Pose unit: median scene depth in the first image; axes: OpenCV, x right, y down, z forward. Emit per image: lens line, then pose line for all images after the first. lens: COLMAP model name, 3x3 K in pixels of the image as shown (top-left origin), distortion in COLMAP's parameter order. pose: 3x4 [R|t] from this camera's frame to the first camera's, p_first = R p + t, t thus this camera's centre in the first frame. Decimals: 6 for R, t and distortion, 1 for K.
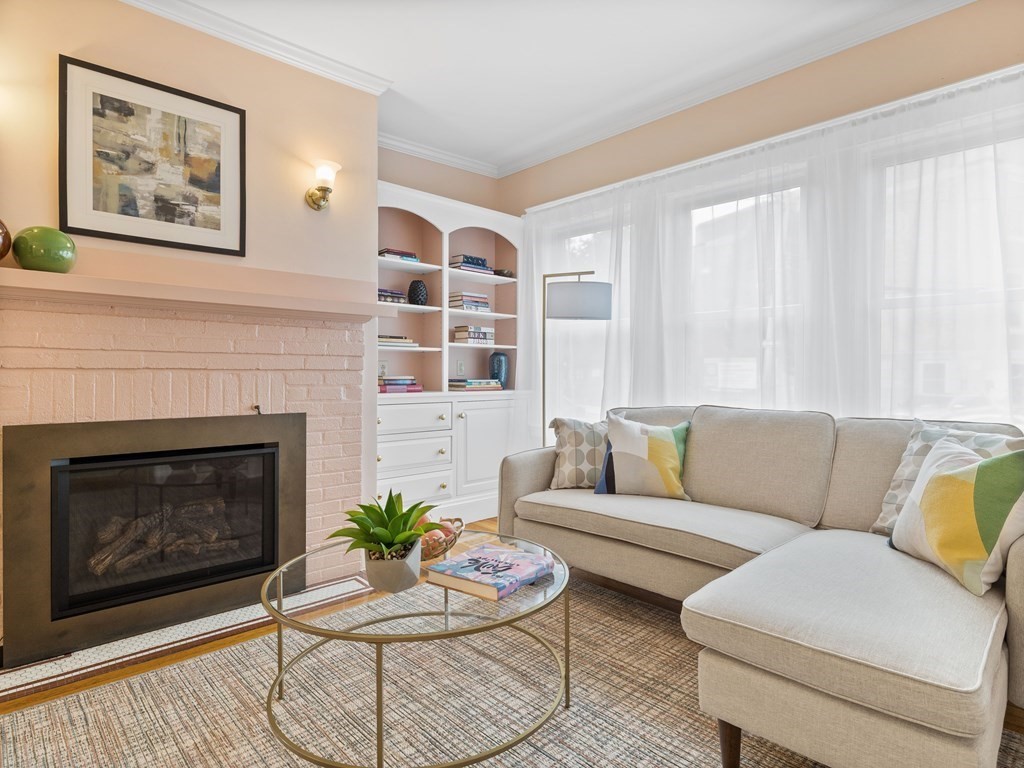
lens RADIAL K [[560.6, 0, 514.8], [0, 560.6, 380.6], [0, 0, 1]] dist [-0.007510, 0.003121]
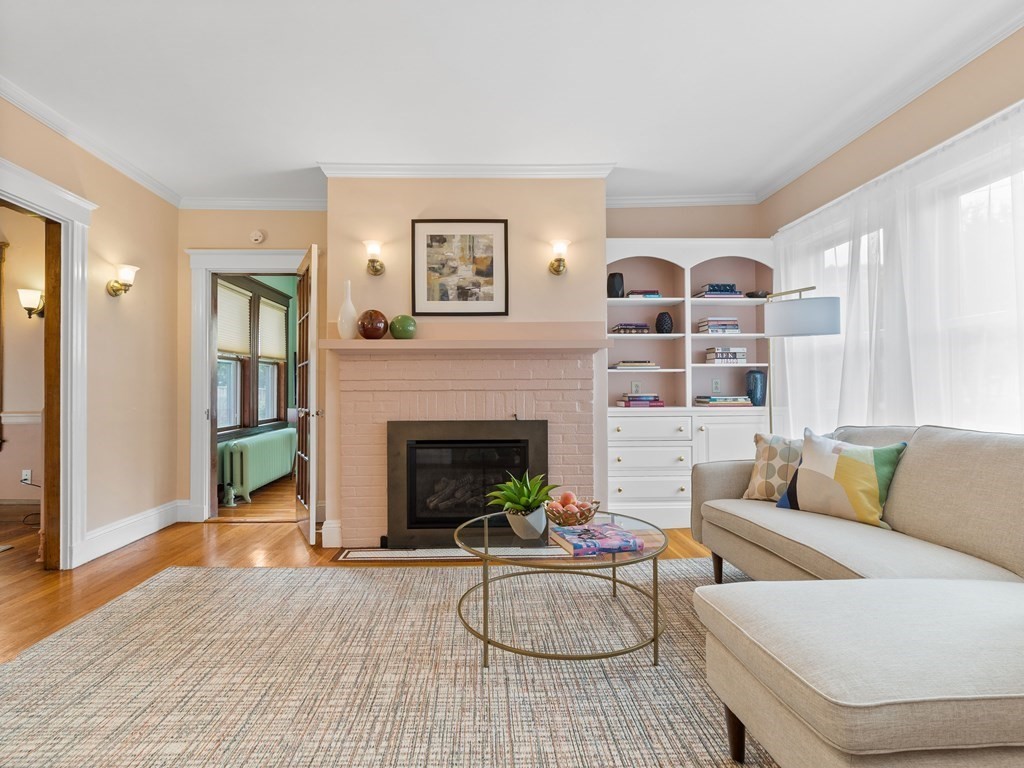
lens RADIAL K [[502.4, 0, 493.3], [0, 502.4, 389.4], [0, 0, 1]] dist [-0.000395, 0.000715]
pose [[0.748651, -0.010651, -0.662879, 0.375646], [-0.000177, 0.999868, -0.016266, 0.000682], [0.662964, 0.012295, 0.748550, -0.040884]]
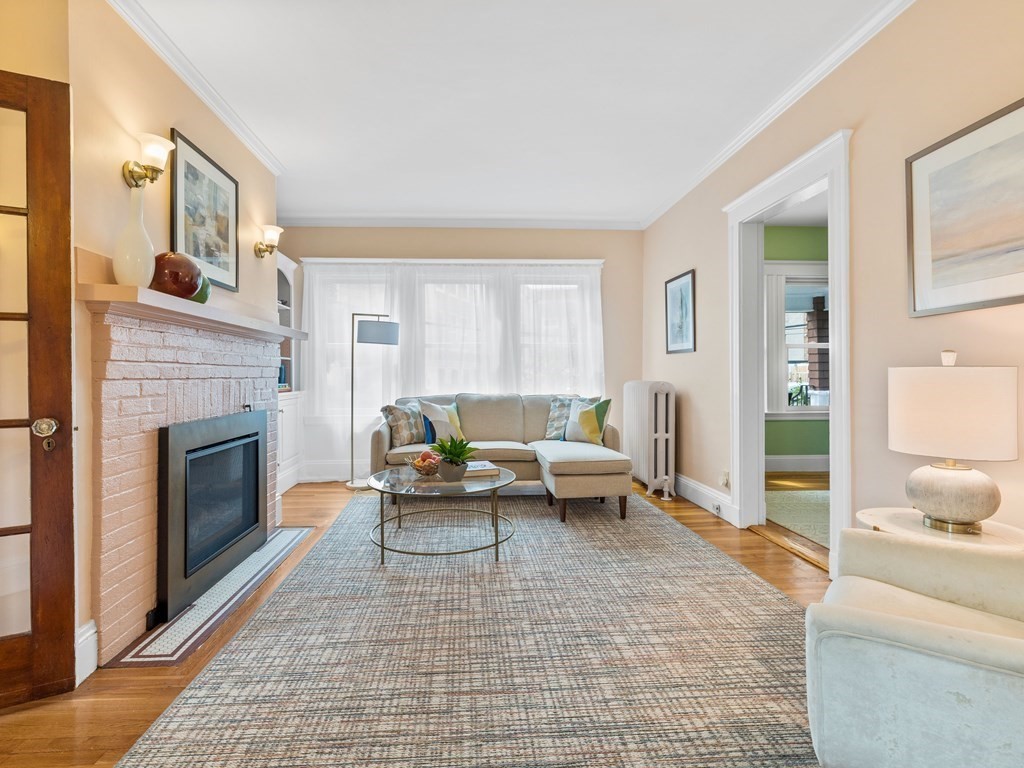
lens RADIAL K [[502.4, 0, 481.0], [0, 502.4, 378.4], [0, 0, 1]] dist [-0.000395, 0.000715]
pose [[0.657153, -0.013473, 0.753637, -0.969817], [0.021767, 0.999762, -0.001108, -0.005631], [-0.753443, 0.017132, 0.657290, -0.198452]]
